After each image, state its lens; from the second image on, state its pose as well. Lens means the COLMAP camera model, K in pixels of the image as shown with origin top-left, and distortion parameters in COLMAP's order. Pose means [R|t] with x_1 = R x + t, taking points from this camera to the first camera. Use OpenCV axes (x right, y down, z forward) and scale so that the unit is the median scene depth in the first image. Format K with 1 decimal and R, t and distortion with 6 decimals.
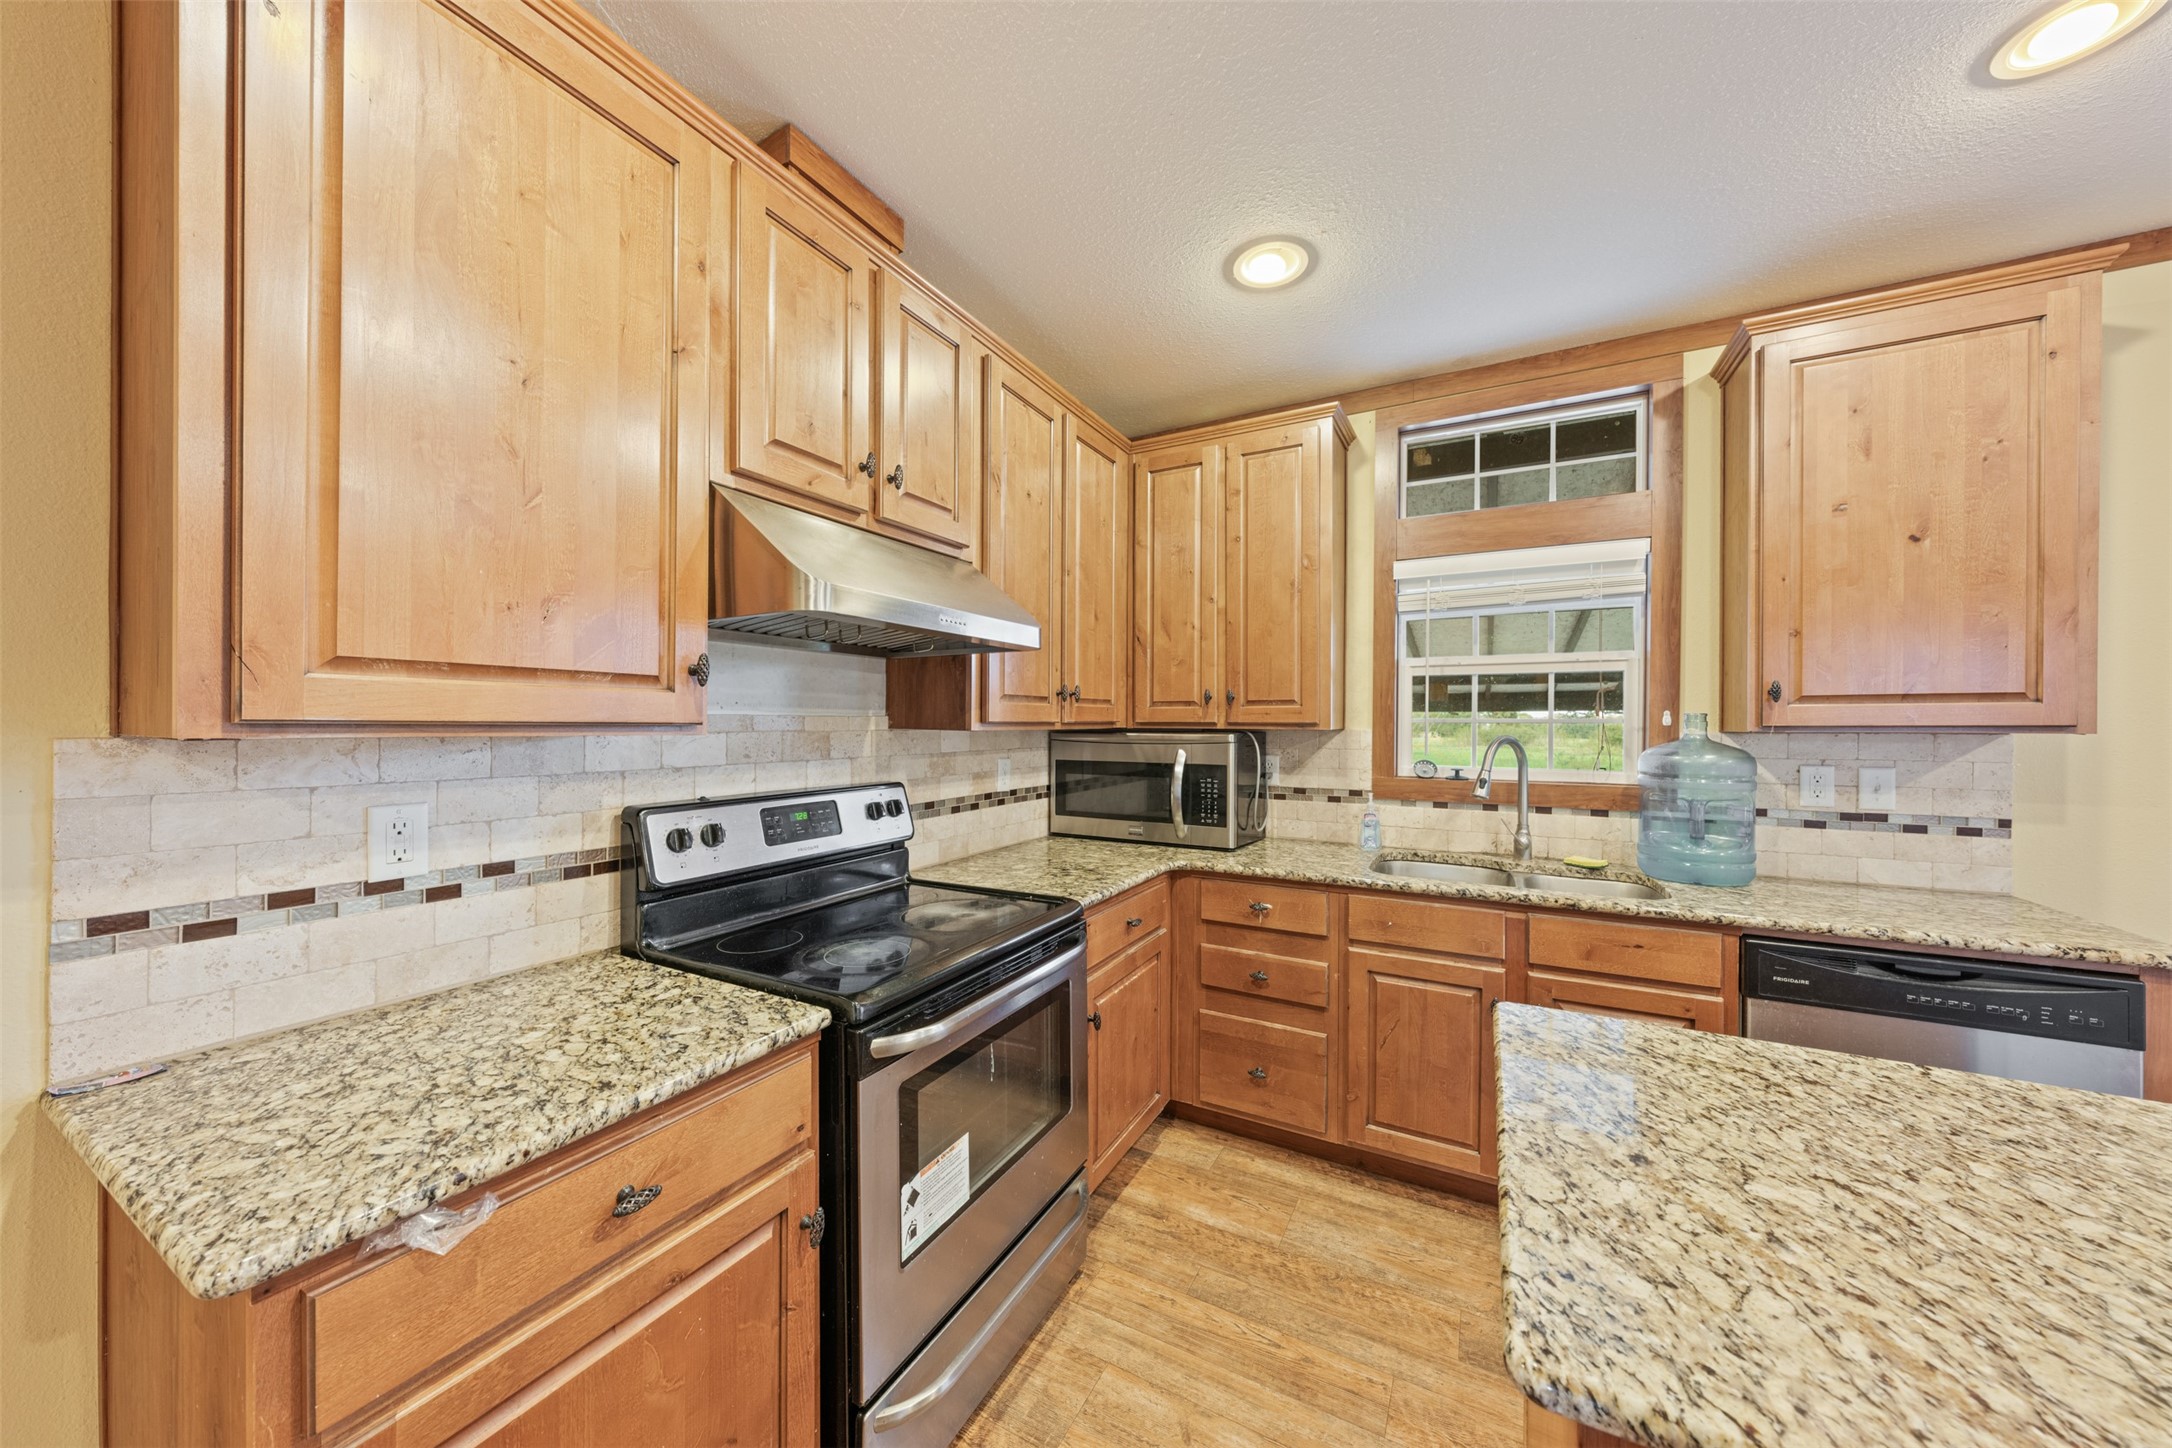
lens RADIAL K [[728.9, 0, 1085.6], [0, 728.9, 735.7], [0, 0, 1]] dist [-0.003256, -0.000098]
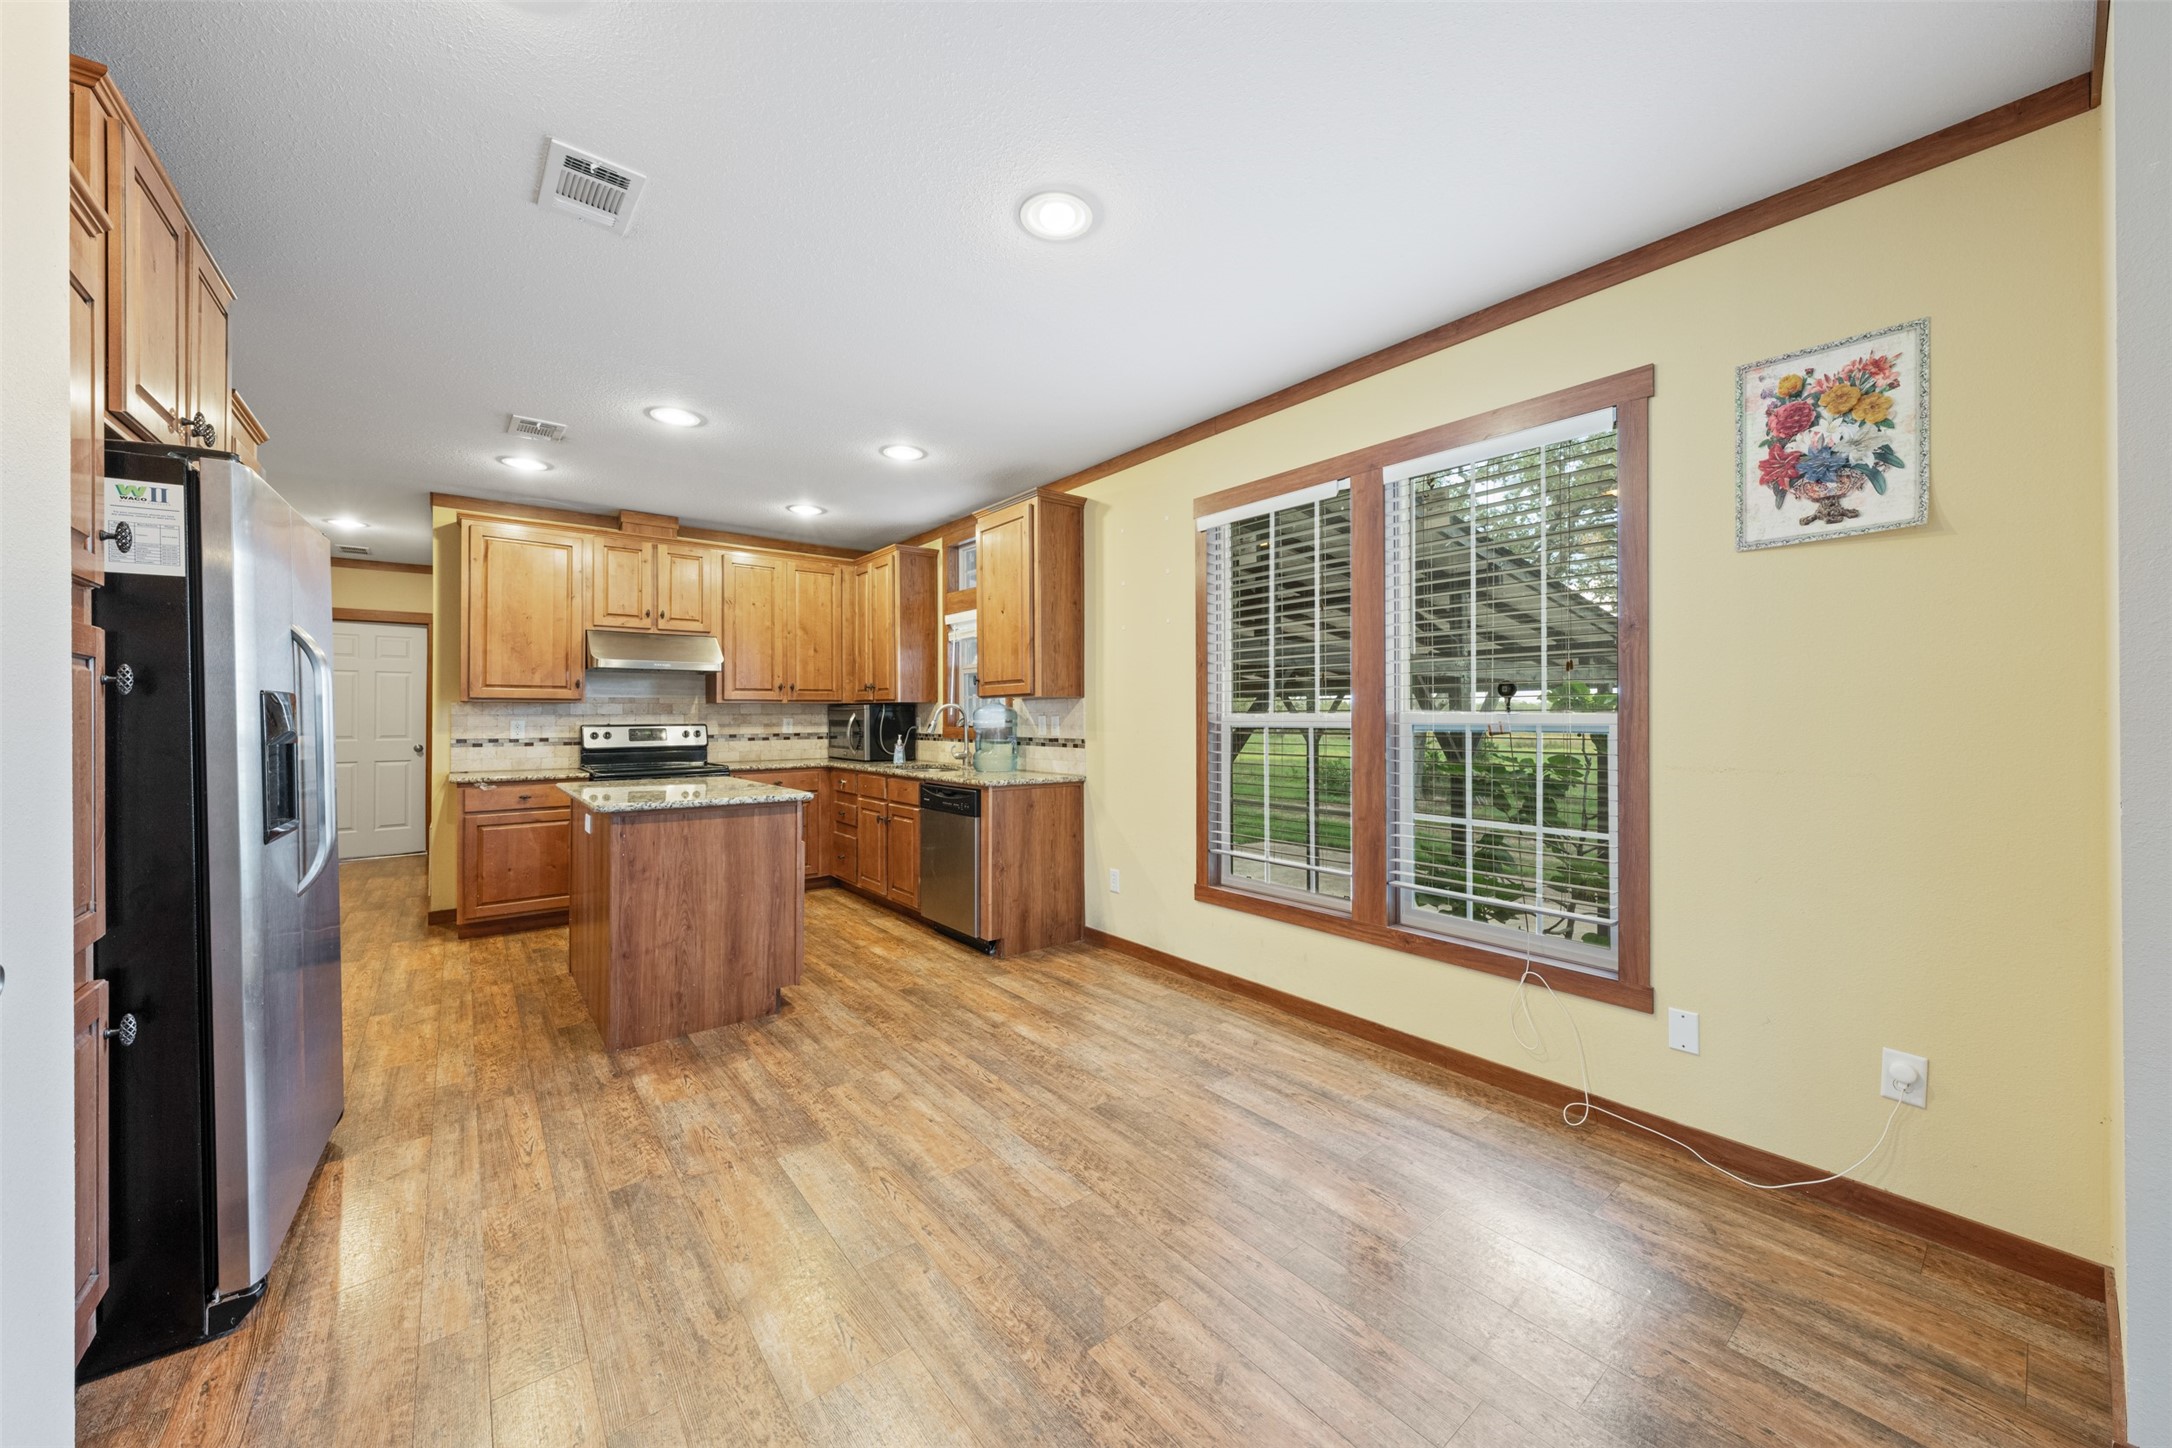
lens RADIAL K [[788.6, 0, 1089.4], [0, 788.6, 711.3], [0, 0, 1]] dist [-0.001412, -0.000063]
pose [[0.921948, -0.008213, -0.387227, 2.415028], [-0.000018, 0.999774, -0.021247, 0.093118], [0.387314, 0.019595, 0.921740, -1.176985]]
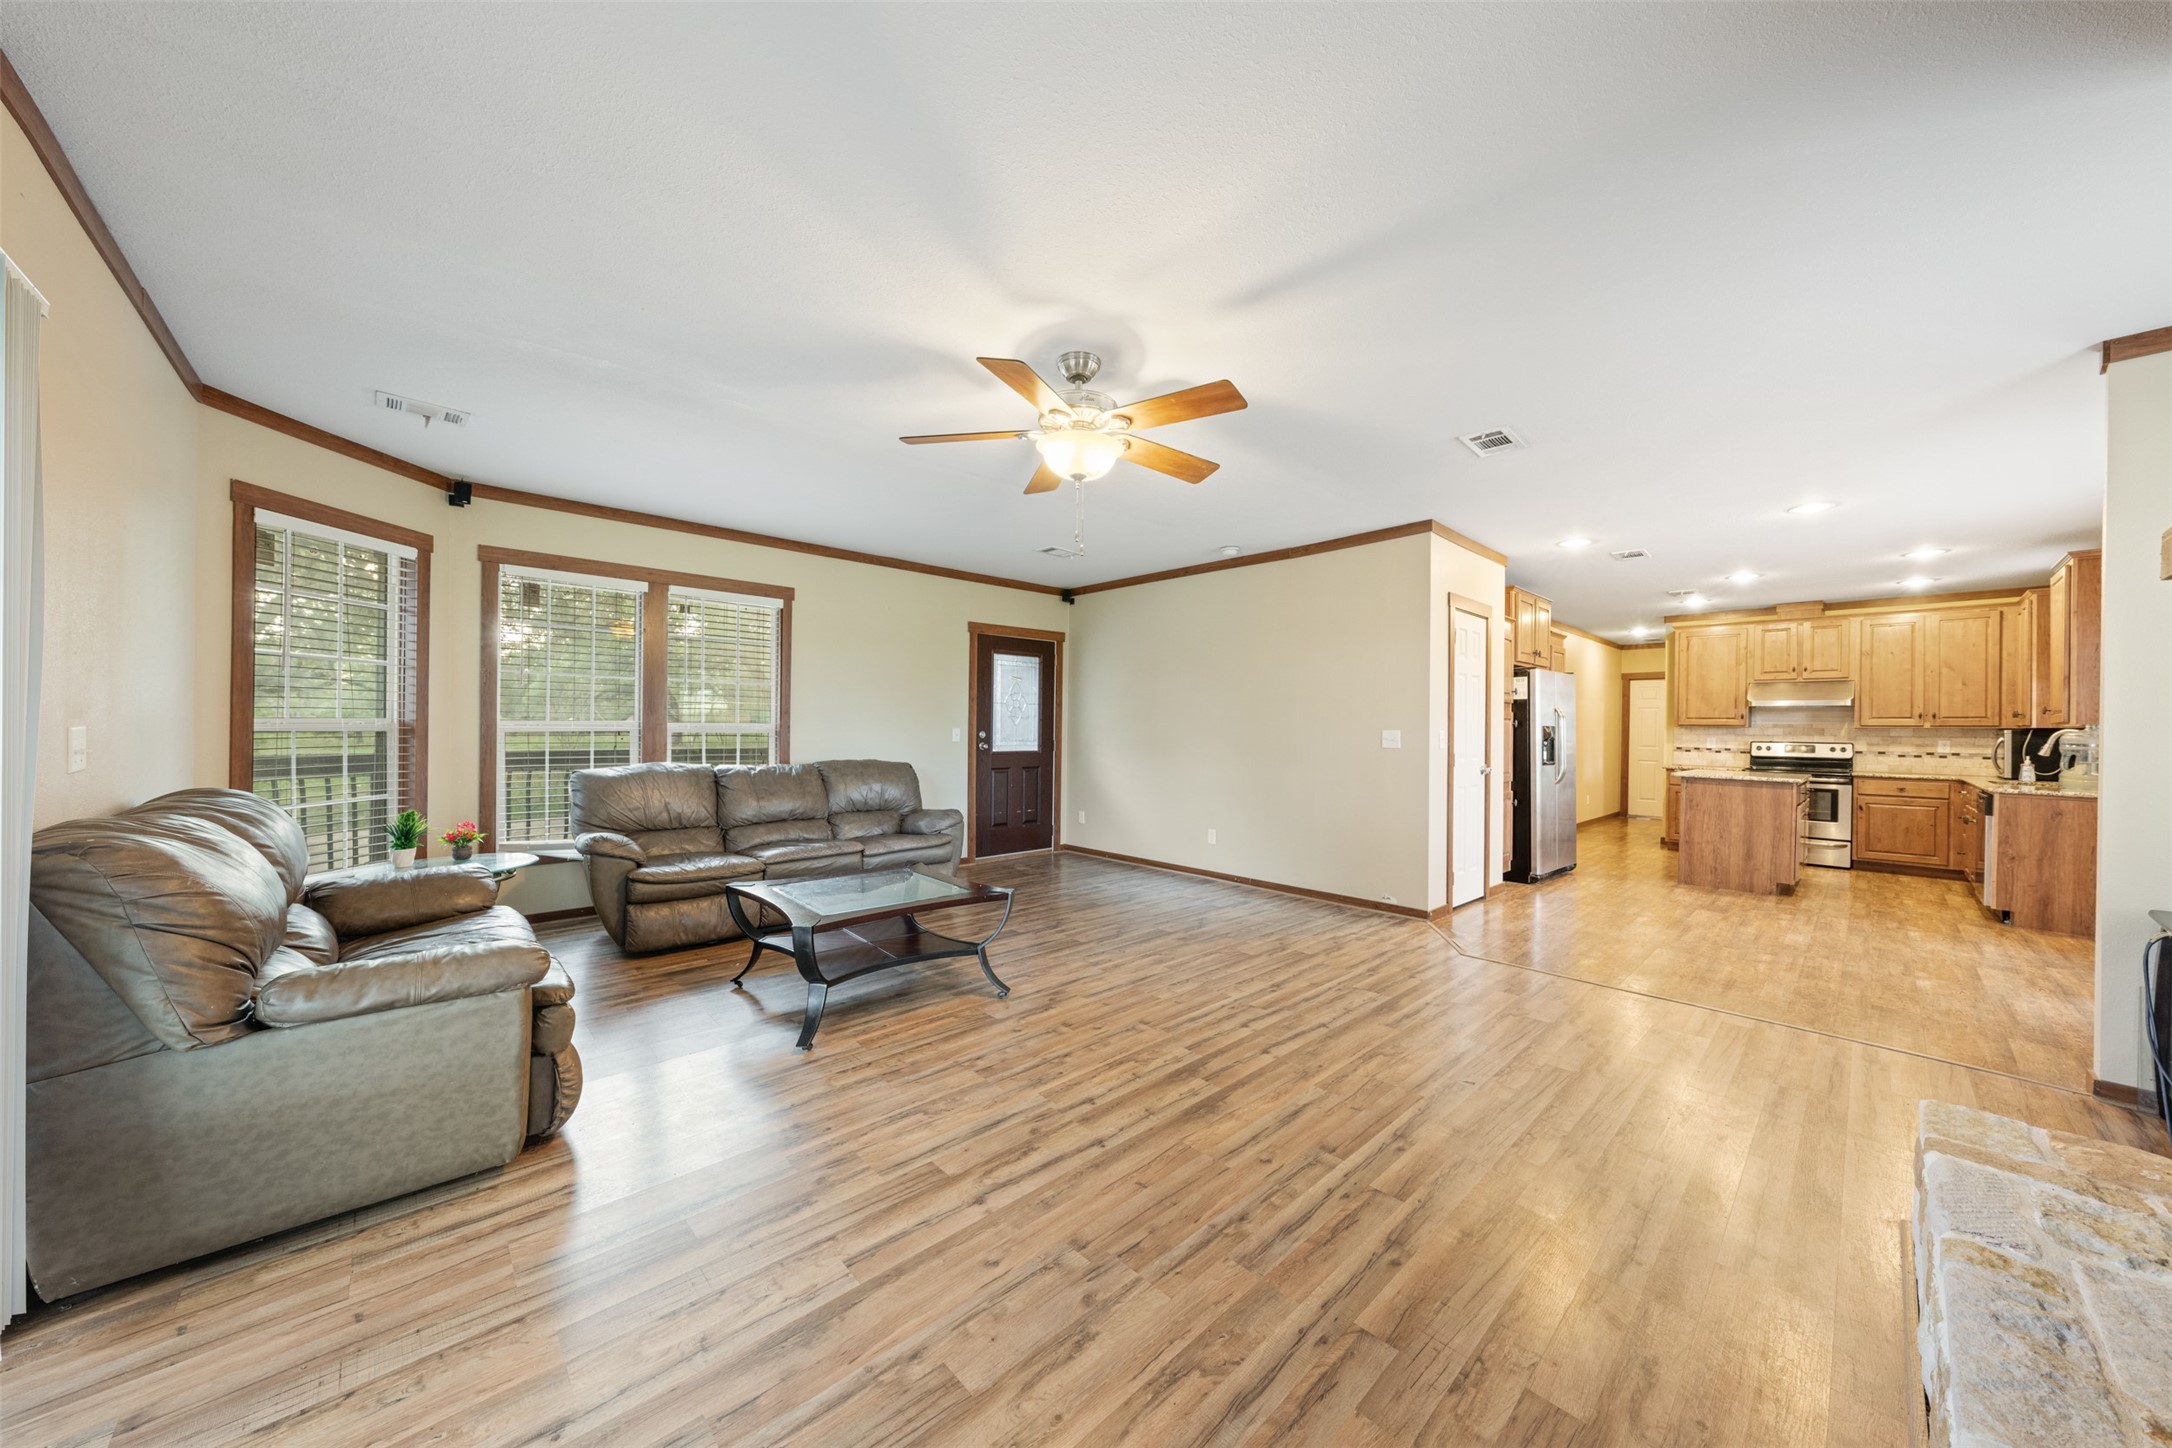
lens RADIAL K [[728.9, 0, 1091.3], [0, 728.9, 725.4], [0, 0, 1]] dist [-0.003256, -0.000098]
pose [[-0.310913, -0.008913, -0.950397, 4.980140], [-0.030991, 0.999519, 0.000765, 0.108109], [0.949933, 0.029692, -0.311039, -1.626425]]
